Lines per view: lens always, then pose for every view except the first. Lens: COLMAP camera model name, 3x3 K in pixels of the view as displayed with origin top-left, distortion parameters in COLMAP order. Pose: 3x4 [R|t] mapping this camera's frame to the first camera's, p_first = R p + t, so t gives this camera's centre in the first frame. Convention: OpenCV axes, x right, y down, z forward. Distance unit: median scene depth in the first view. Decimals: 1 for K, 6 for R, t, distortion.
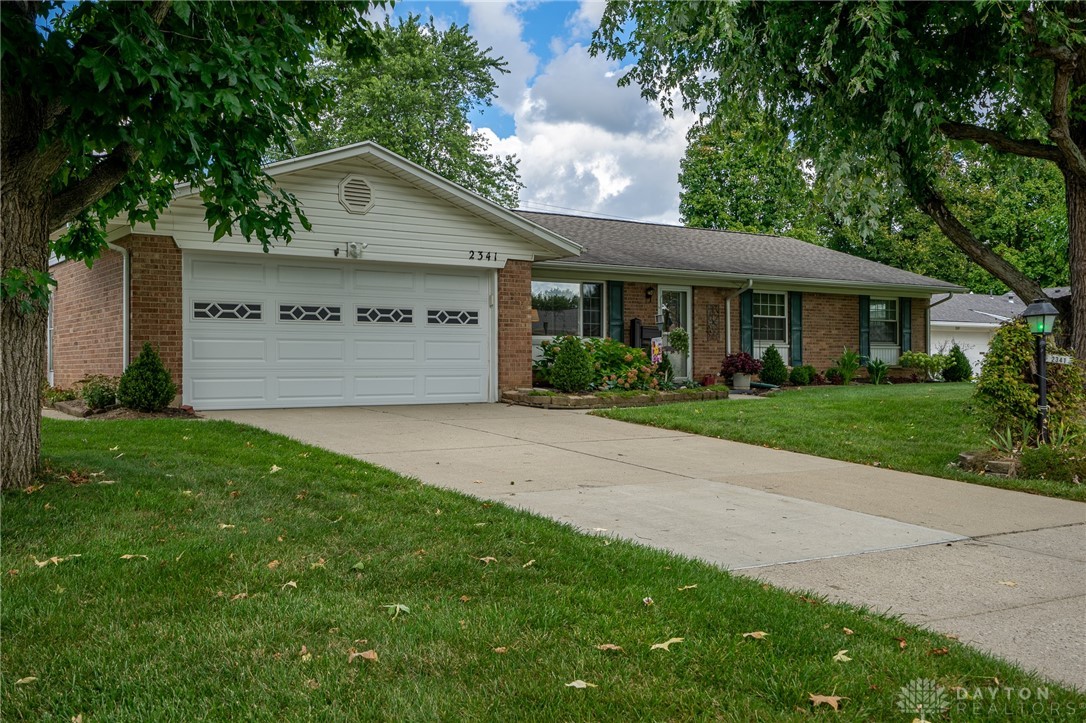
lens RADIAL K [[1054.7, 0, 543.0], [0, 1054.7, 361.5], [0, 0, 1]] dist [0.088315, 0.005838]
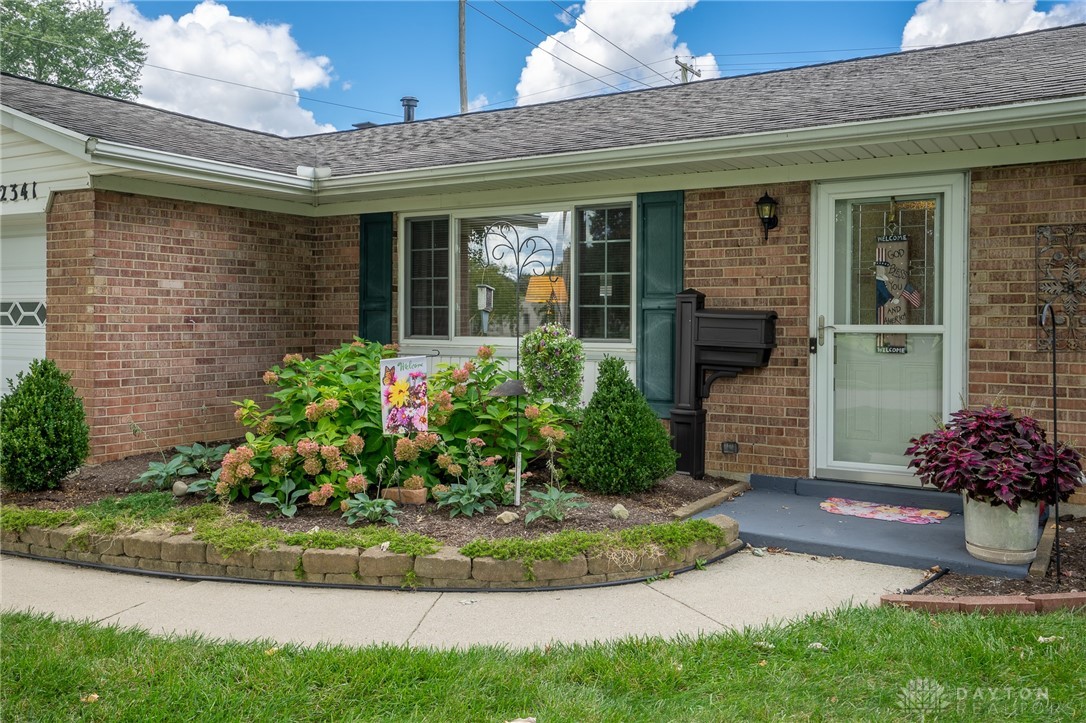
lens RADIAL K [[934.0, 0, 542.8], [0, 934.0, 351.8], [0, 0, 1]] dist [0.052121, -0.003384]
pose [[0.381685, 0.038227, -0.923501, 0.601707], [0.000766, 0.999131, 0.041674, -0.054645], [0.924292, -0.016614, 0.381324, 1.370348]]
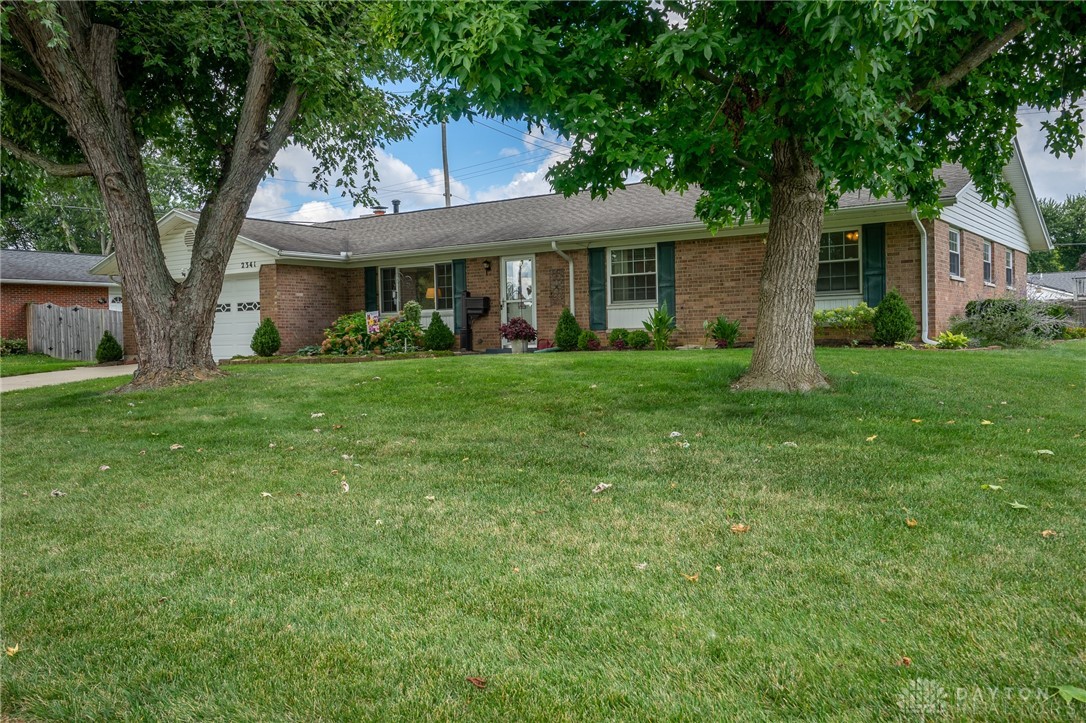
lens RADIAL K [[950.5, 0, 546.8], [0, 950.5, 397.6], [0, 0, 1]] dist [0.048685, -0.003291]
pose [[0.336043, 0.054298, -0.940280, 1.789368], [0.026961, 0.997373, 0.067230, 0.011567], [0.941461, -0.047944, 0.333696, 1.212822]]
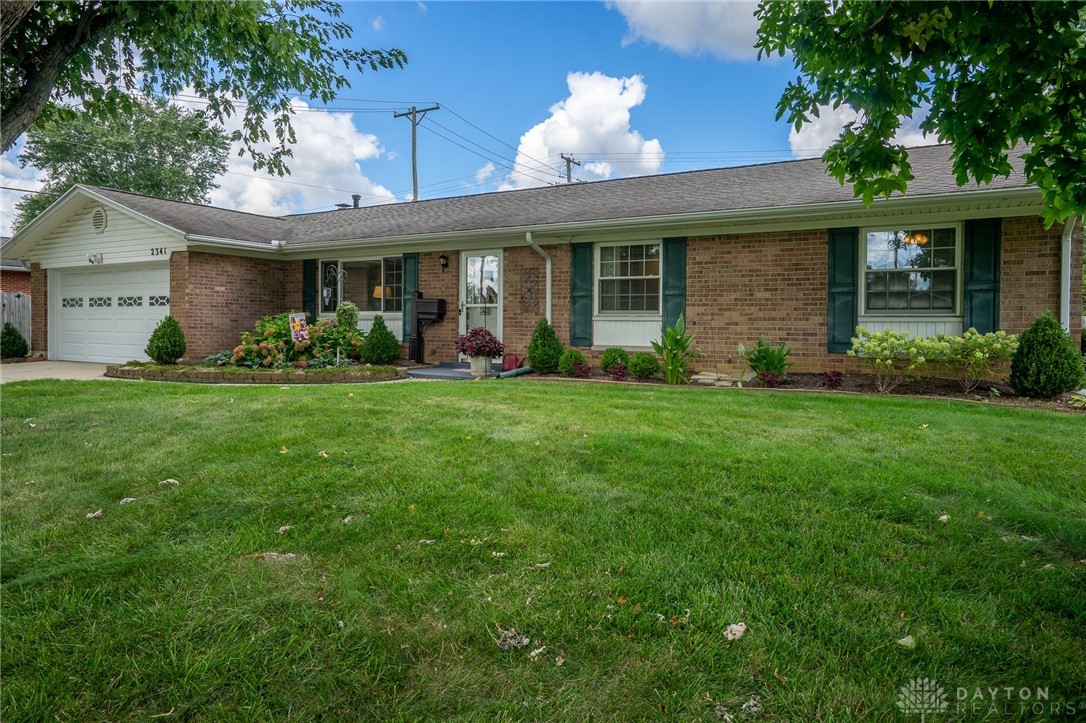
lens RADIAL K [[695.2, 0, 543.0], [0, 695.2, 361.5], [0, 0, 1]] dist [-0.001330, 0.003527]
pose [[0.397487, 0.054299, -0.916000, 1.160360], [-0.003965, 0.998340, 0.057460, -0.023503], [0.917599, -0.019208, 0.397042, 1.411161]]
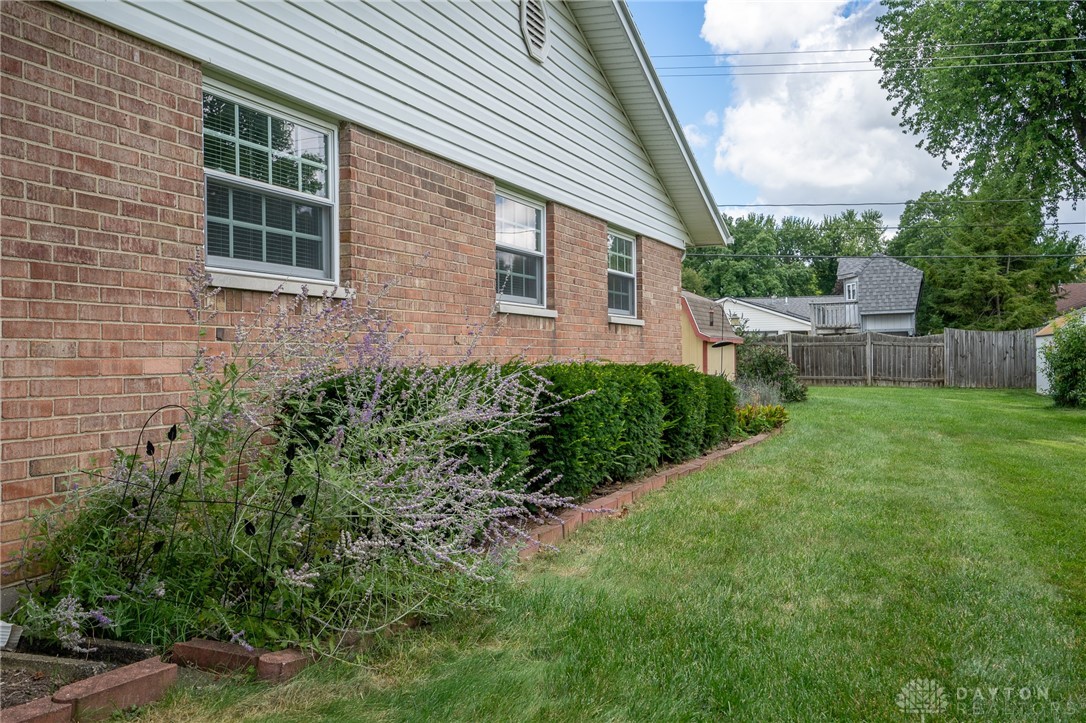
lens RADIAL K [[1054.7, 0, 543.0], [0, 1054.7, 361.5], [0, 0, 1]] dist [0.088315, 0.005838]
pose [[0.541540, 0.009391, -0.840623, 1.086100], [0.006103, 0.999867, 0.015102, -0.027002], [0.840653, -0.013309, 0.541410, 2.091227]]
